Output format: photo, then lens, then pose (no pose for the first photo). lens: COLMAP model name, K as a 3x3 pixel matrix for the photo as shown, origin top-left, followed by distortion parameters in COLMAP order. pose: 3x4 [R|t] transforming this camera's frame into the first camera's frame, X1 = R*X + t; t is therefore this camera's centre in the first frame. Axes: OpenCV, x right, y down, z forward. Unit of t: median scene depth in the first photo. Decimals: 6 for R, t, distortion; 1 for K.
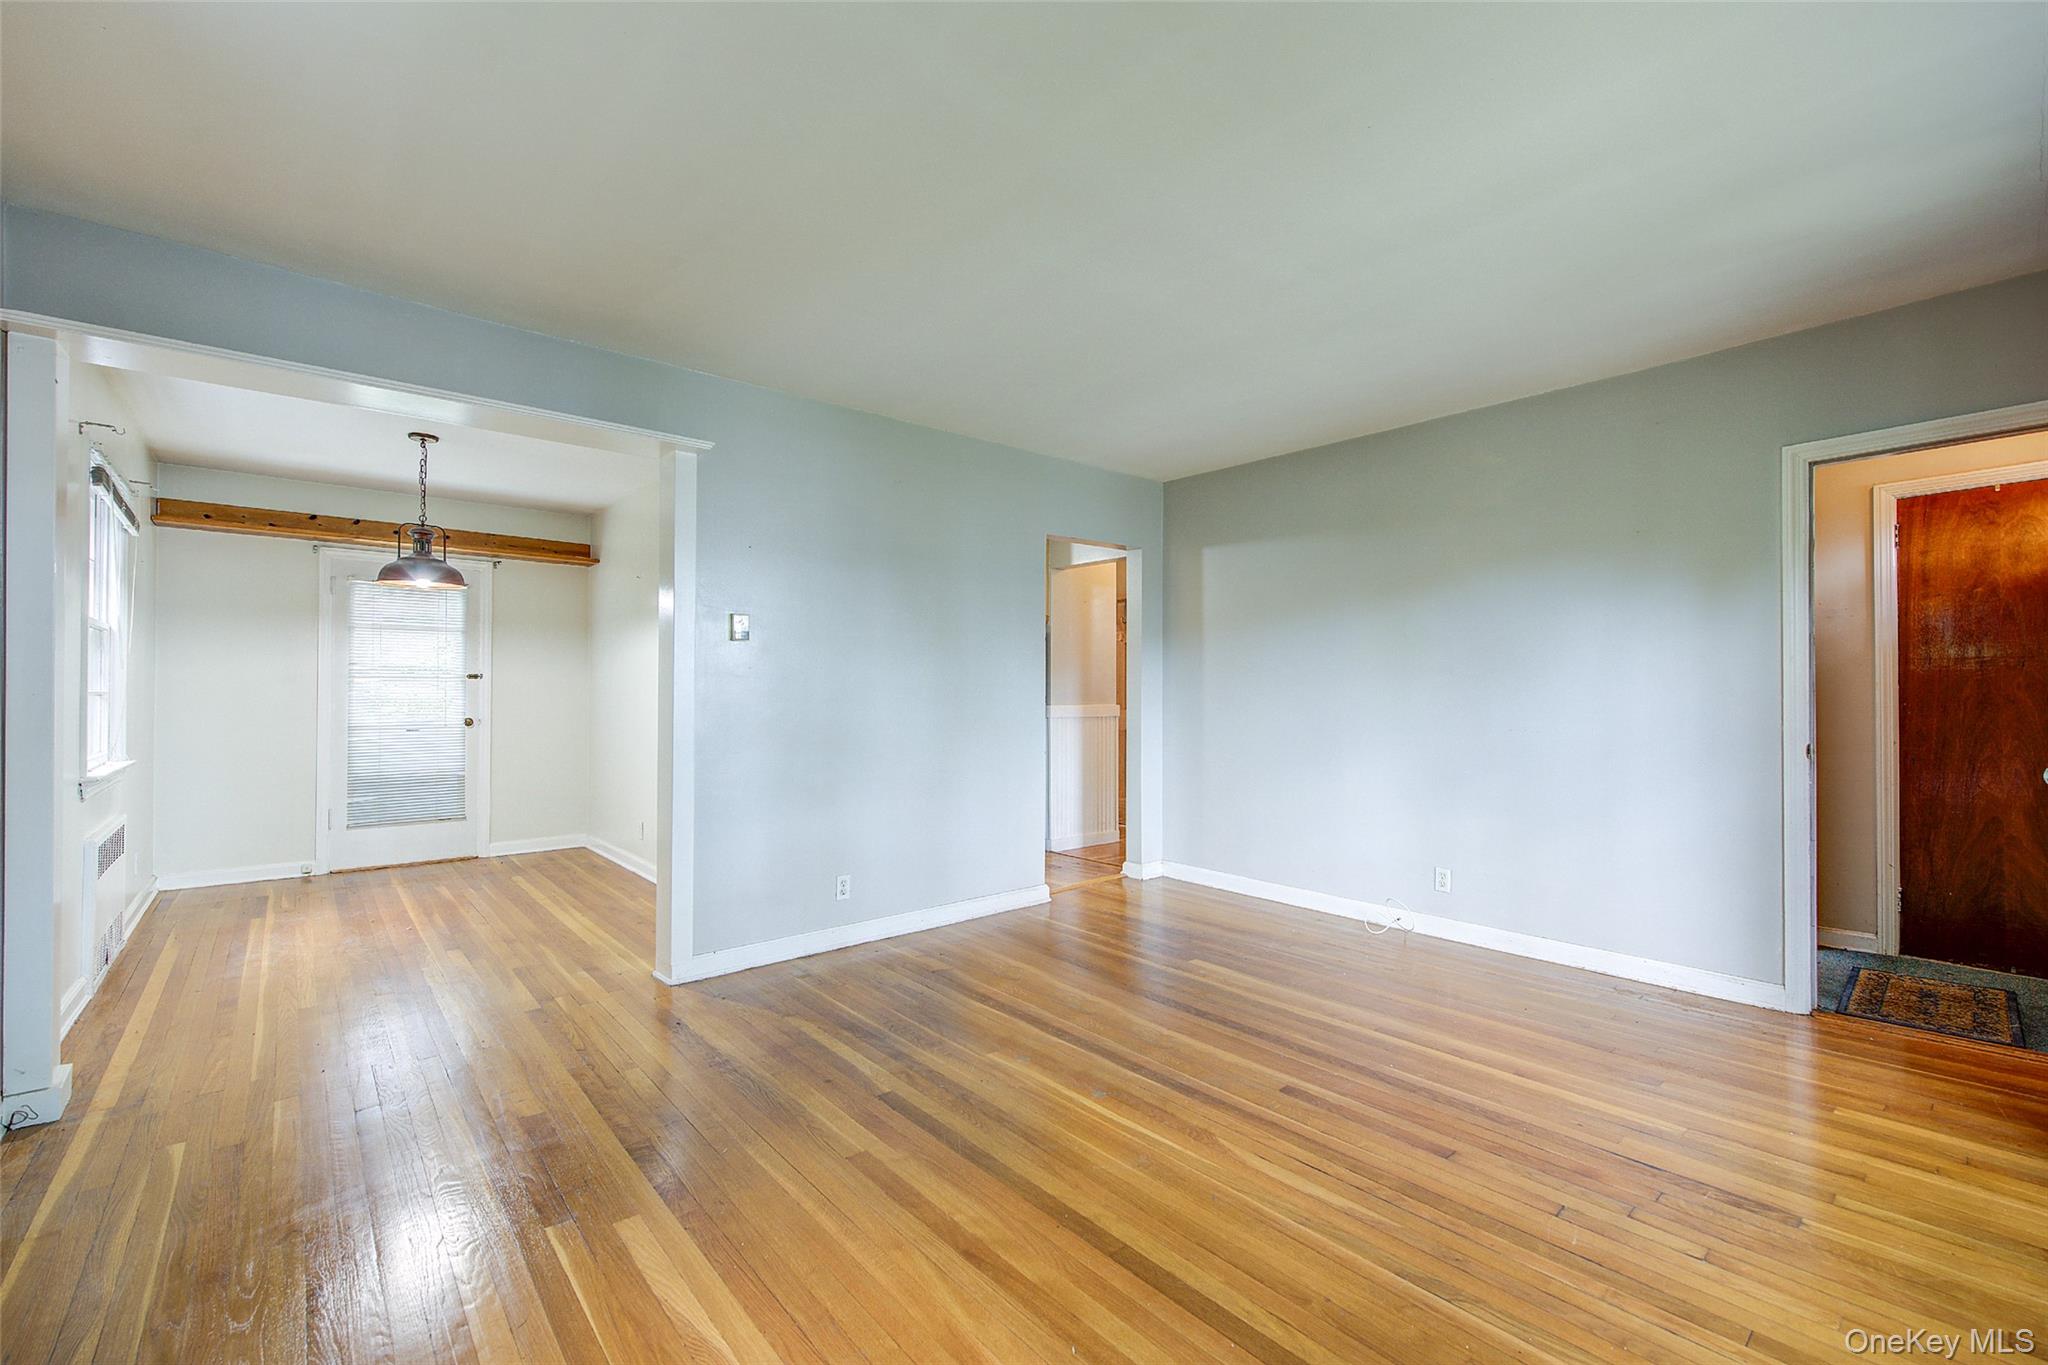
lens RADIAL K [[851.0, 0, 1034.1], [0, 851.0, 683.2], [0, 0, 1]] dist [0.000465, -0.003511]
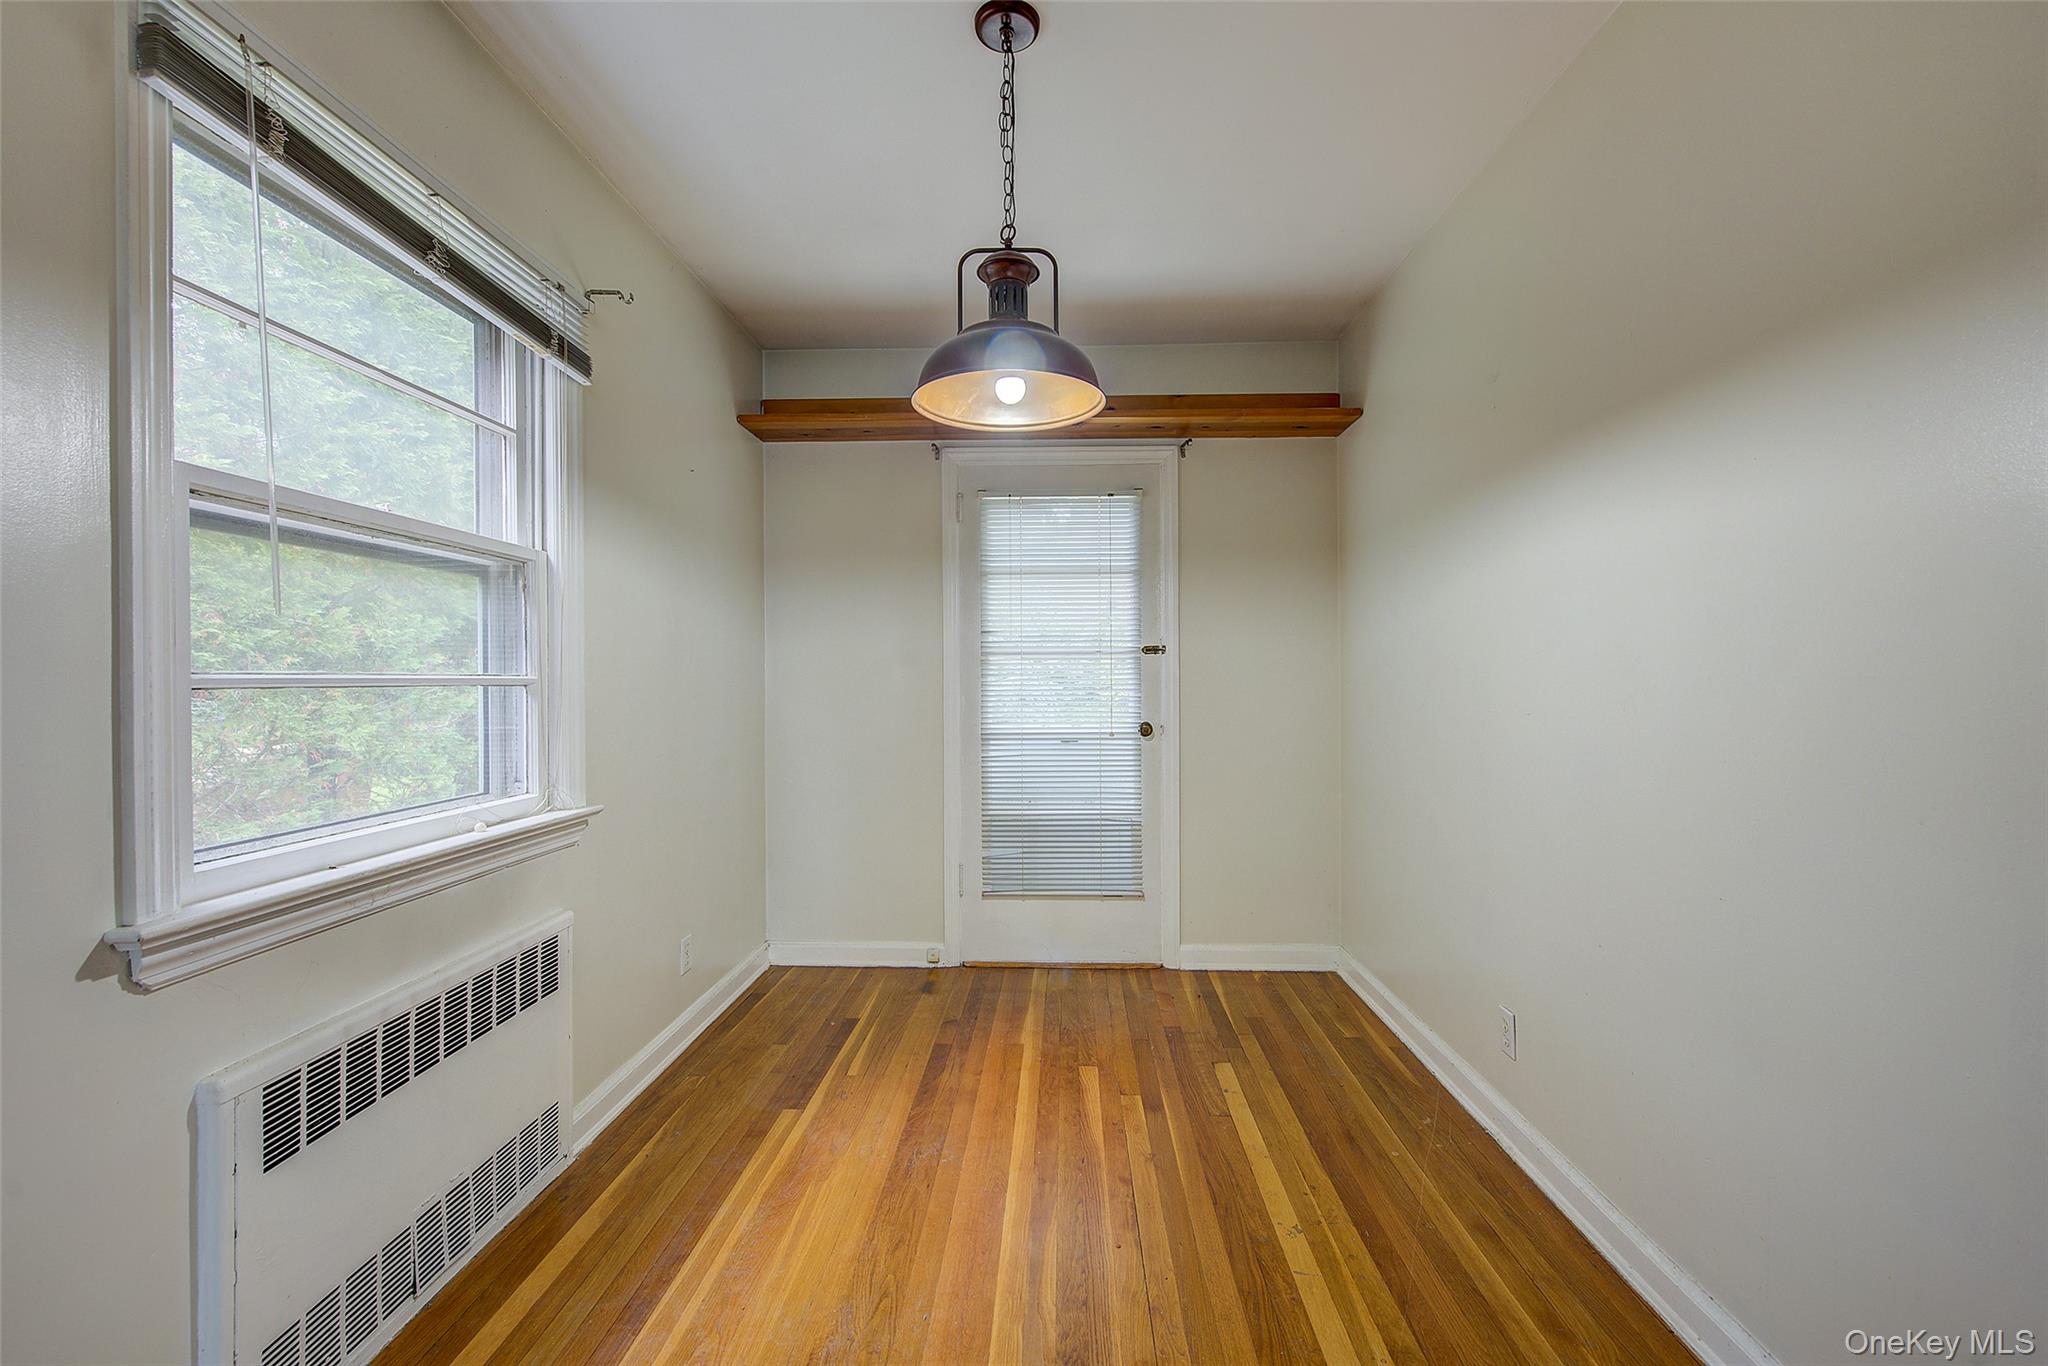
lens RADIAL K [[844.7, 0, 1029.7], [0, 844.7, 680.2], [0, 0, 1]] dist [0.002535, -0.003139]
pose [[0.729232, -0.005118, -0.684248, -0.367331], [0.014284, 0.999868, 0.007744, 0.007538], [0.684118, -0.015421, 0.729209, 0.588113]]
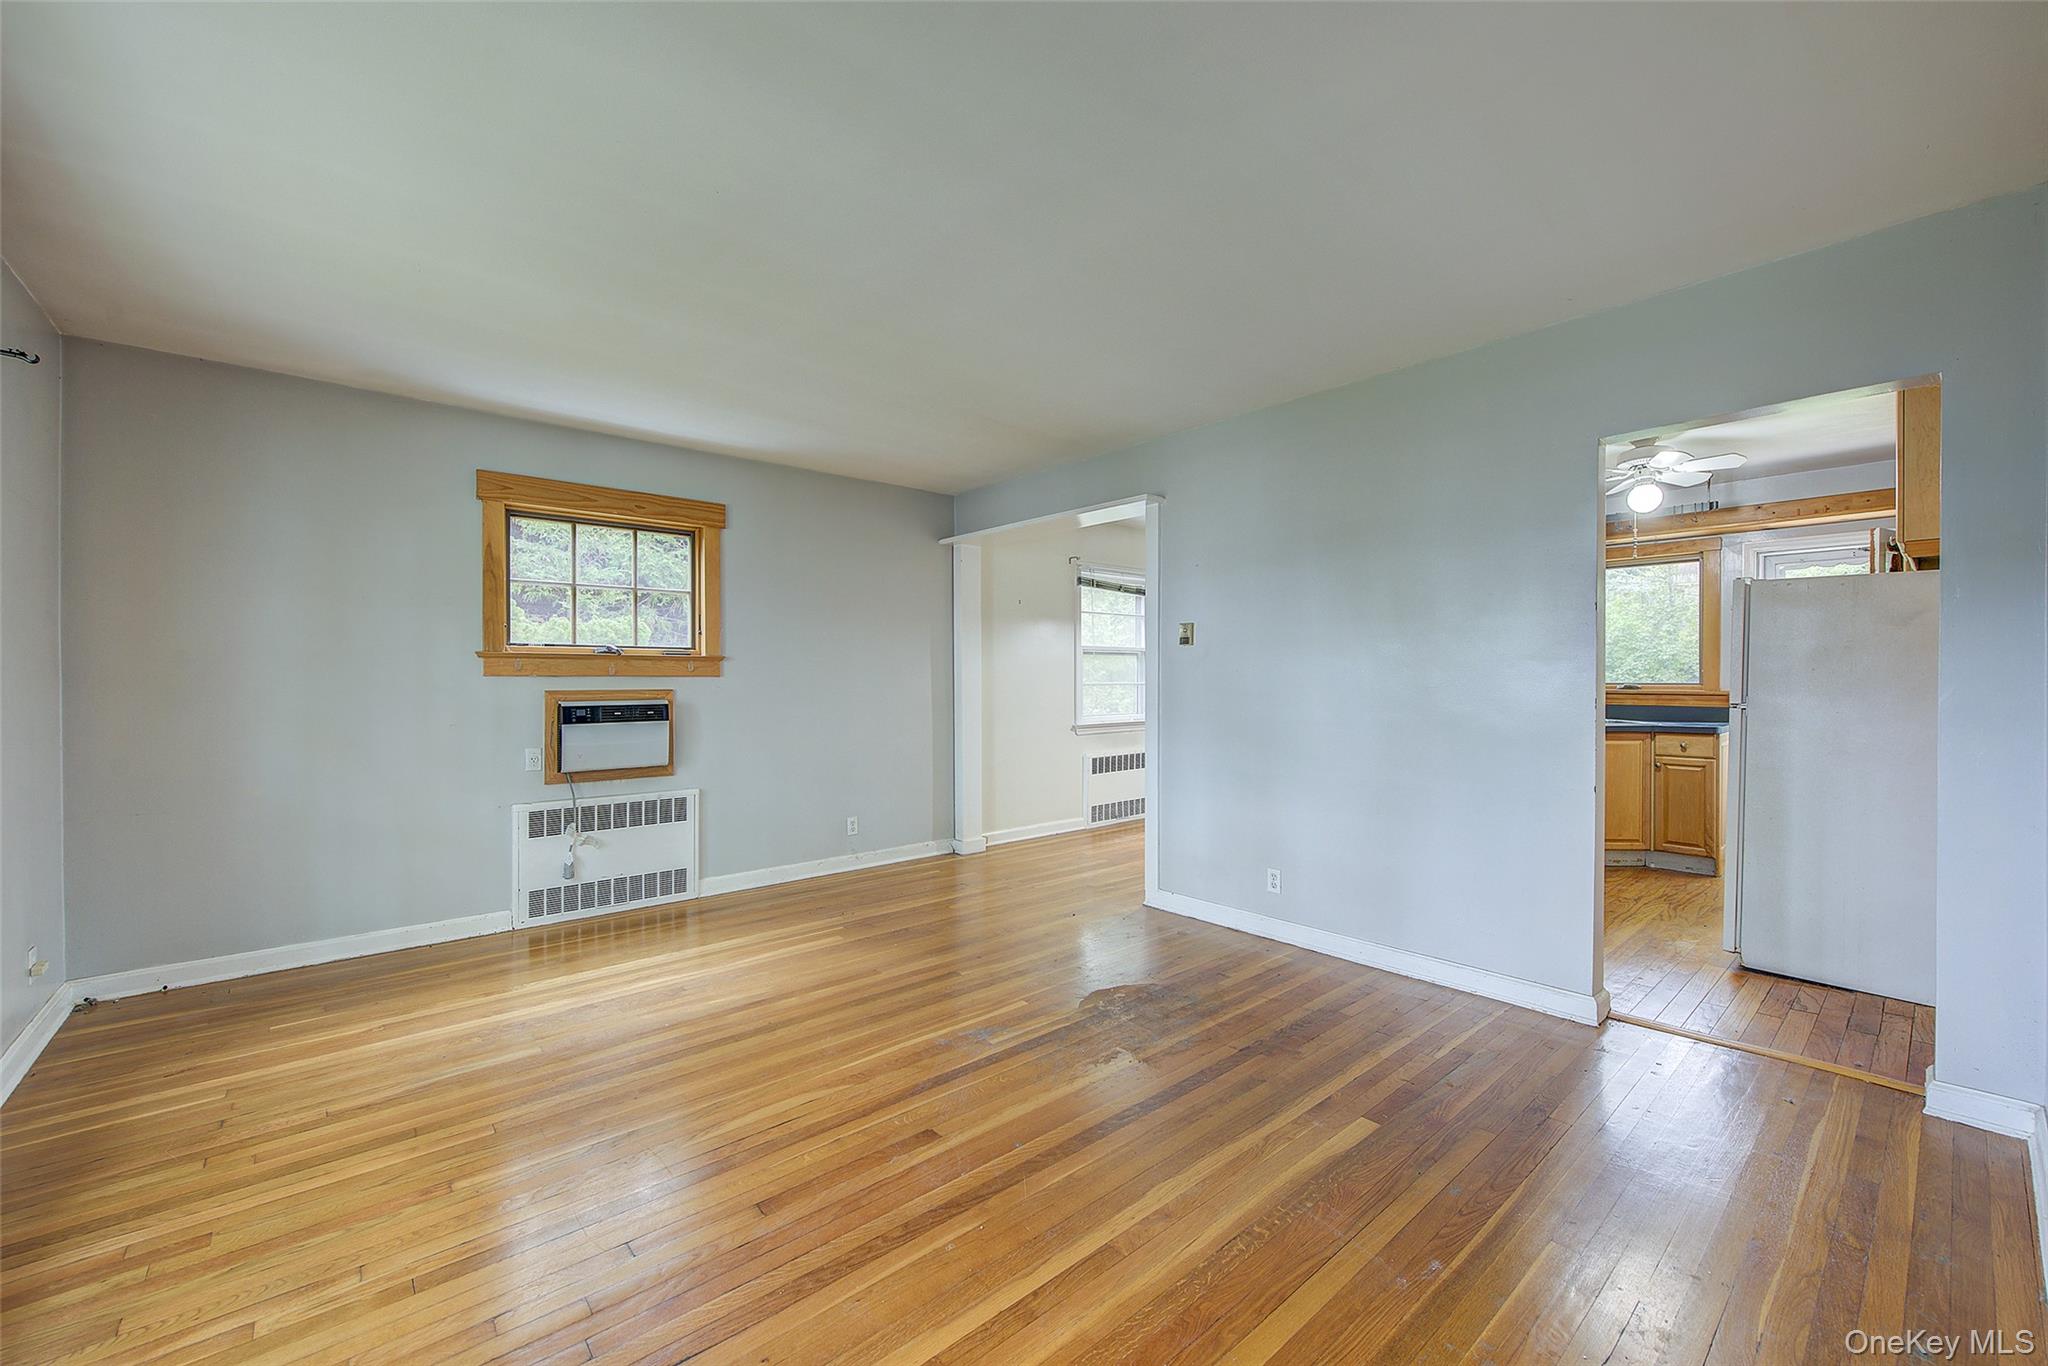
lens RADIAL K [[814.0, 0, 1030.3], [0, 814.0, 681.4], [0, 0, 1]] dist [0.002057, -0.003501]
pose [[-0.006888, 0.002987, -0.999972, 0.548980], [0.011410, 0.999931, 0.002908, -0.002869], [0.999911, -0.011390, -0.006922, 0.527653]]
